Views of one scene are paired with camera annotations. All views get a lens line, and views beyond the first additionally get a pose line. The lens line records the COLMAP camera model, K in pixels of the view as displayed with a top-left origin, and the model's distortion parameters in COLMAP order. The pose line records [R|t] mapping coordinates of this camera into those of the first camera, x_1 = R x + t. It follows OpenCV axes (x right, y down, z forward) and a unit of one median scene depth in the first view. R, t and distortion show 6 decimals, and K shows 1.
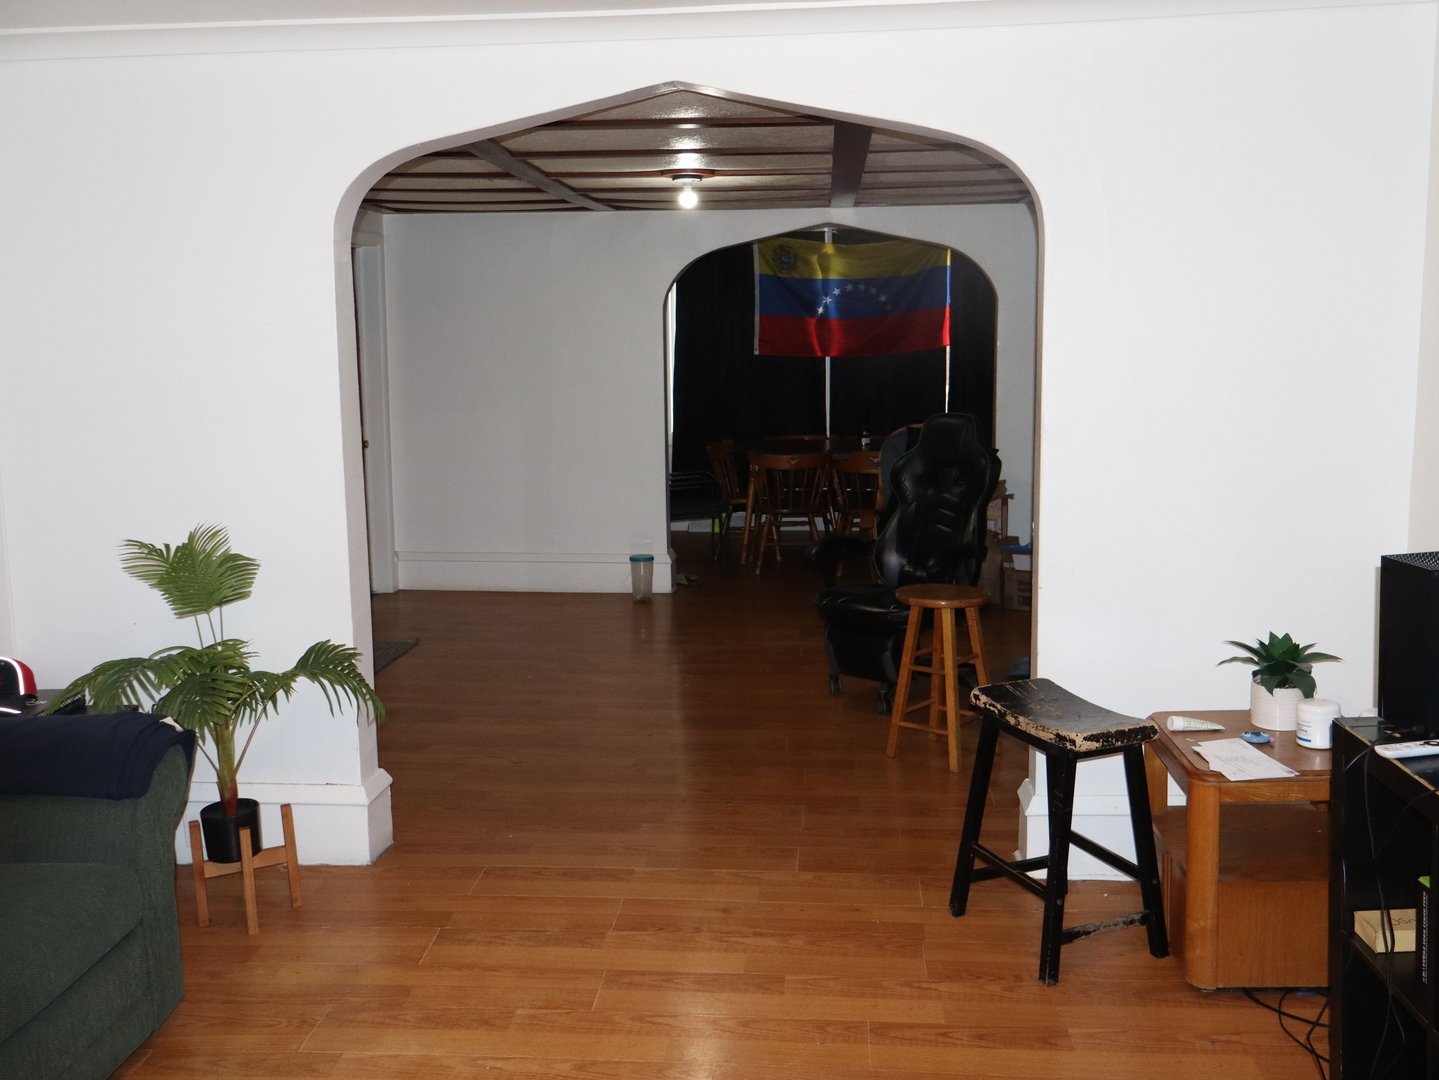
lens RADIAL K [[1356.9, 0, 718.5], [0, 1356.9, 534.2], [0, 0, 1]] dist [0.005219, 0.000000]
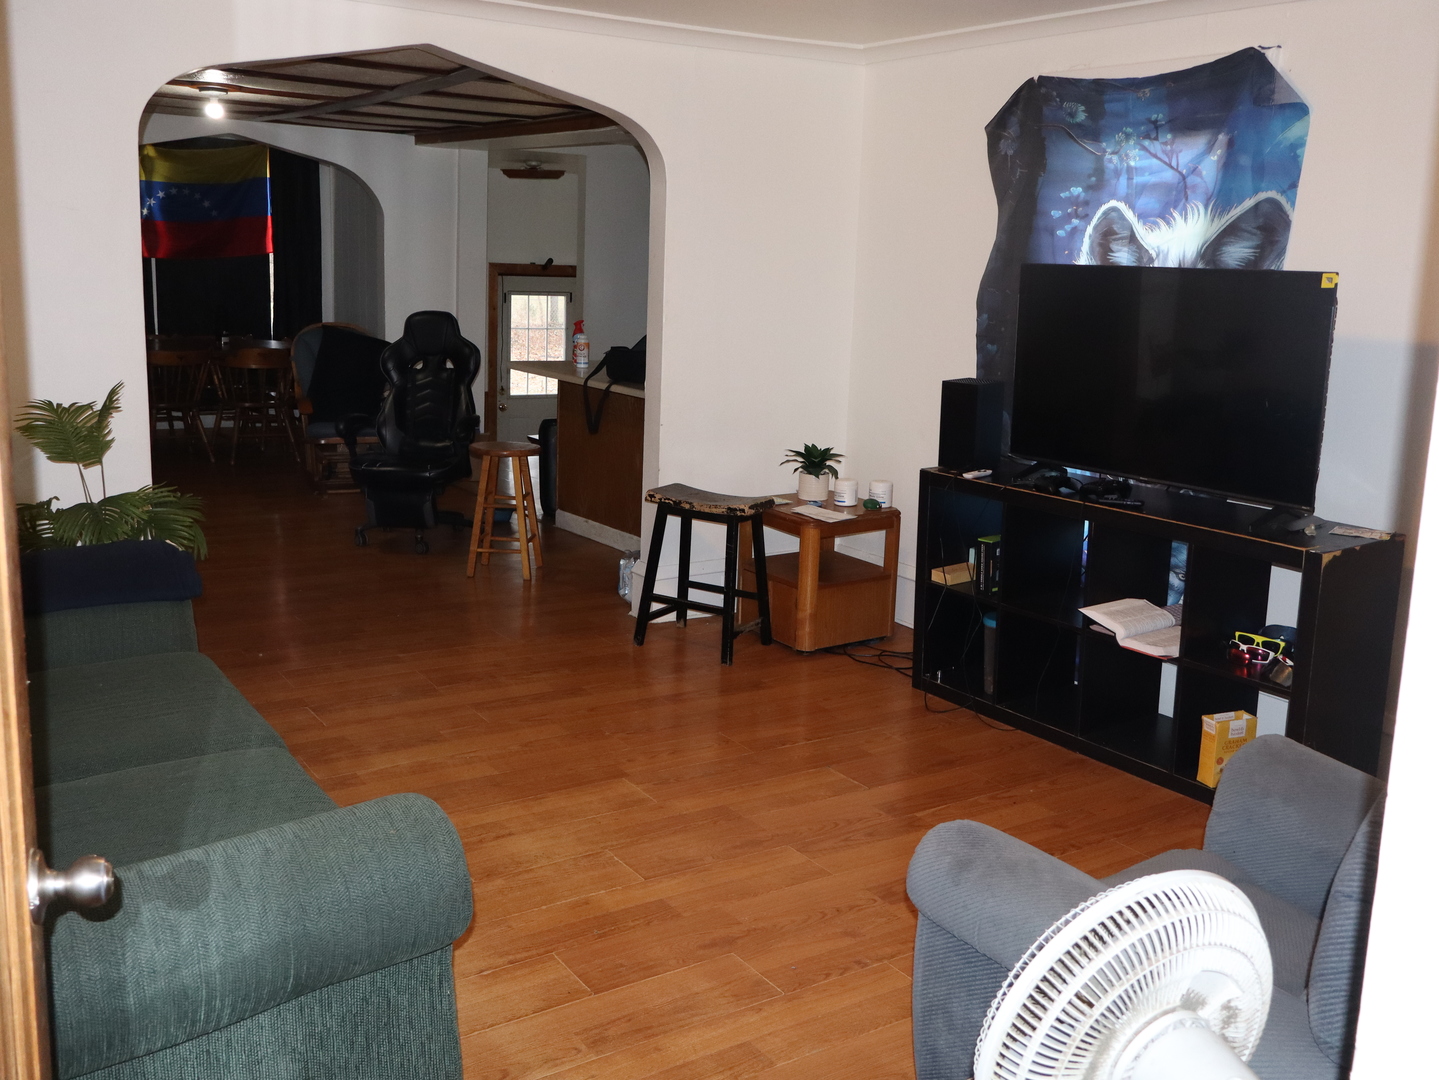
lens RADIAL K [[1356.9, 0, 720.3], [0, 1356.9, 541.5], [0, 0, 1]] dist [0.005219, 0.000000]
pose [[0.782056, -0.082873, 0.617673, -0.623831], [0.042085, 0.995879, 0.080331, 0.048060], [-0.621785, -0.036829, 0.782321, -0.205187]]
